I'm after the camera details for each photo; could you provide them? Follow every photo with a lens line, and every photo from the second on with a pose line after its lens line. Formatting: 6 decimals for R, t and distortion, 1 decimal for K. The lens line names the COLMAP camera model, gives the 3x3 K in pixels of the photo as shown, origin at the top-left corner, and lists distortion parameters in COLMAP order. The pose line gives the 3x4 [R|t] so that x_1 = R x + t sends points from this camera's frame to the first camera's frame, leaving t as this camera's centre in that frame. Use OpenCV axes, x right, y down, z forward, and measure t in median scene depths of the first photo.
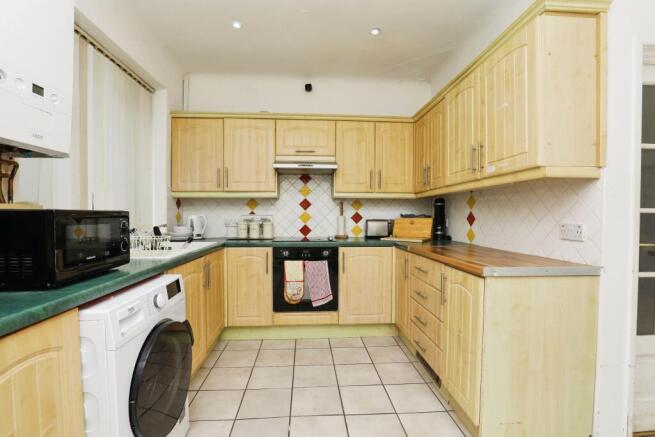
lens RADIAL K [[305.5, 0, 326.7], [0, 305.5, 226.5], [0, 0, 1]] dist [-0.030305, 0.000172]
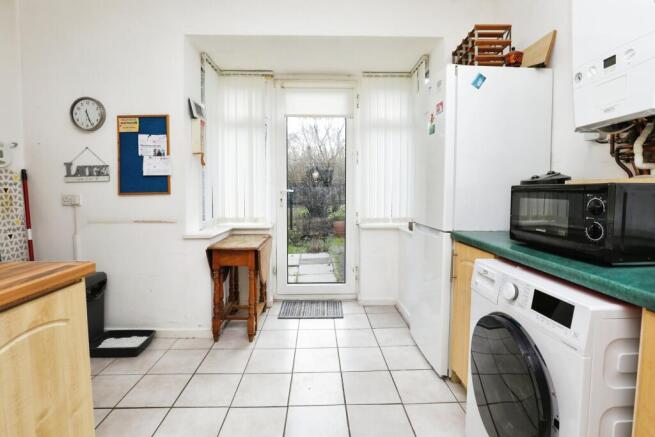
lens RADIAL K [[314.8, 0, 325.9], [0, 314.8, 204.3], [0, 0, 1]] dist [-0.029274, 0.000044]
pose [[-0.999269, -0.003043, 0.038106, -0.030728], [0.000102, 0.996612, 0.082251, -0.029766], [-0.038228, 0.082195, -0.995883, 0.830728]]
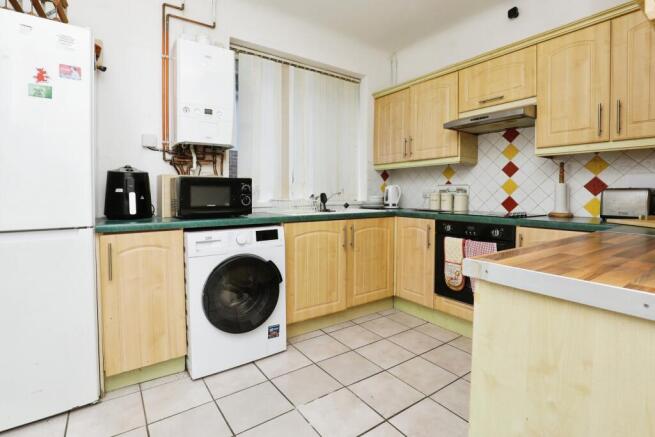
lens RADIAL K [[314.8, 0, 325.9], [0, 314.8, 204.3], [0, 0, 1]] dist [-0.029274, 0.000044]
pose [[0.514884, 0.029088, -0.856766, 0.417042], [-0.032821, 0.999360, 0.014205, 0.020458], [0.856631, 0.020806, 0.515509, 0.255133]]
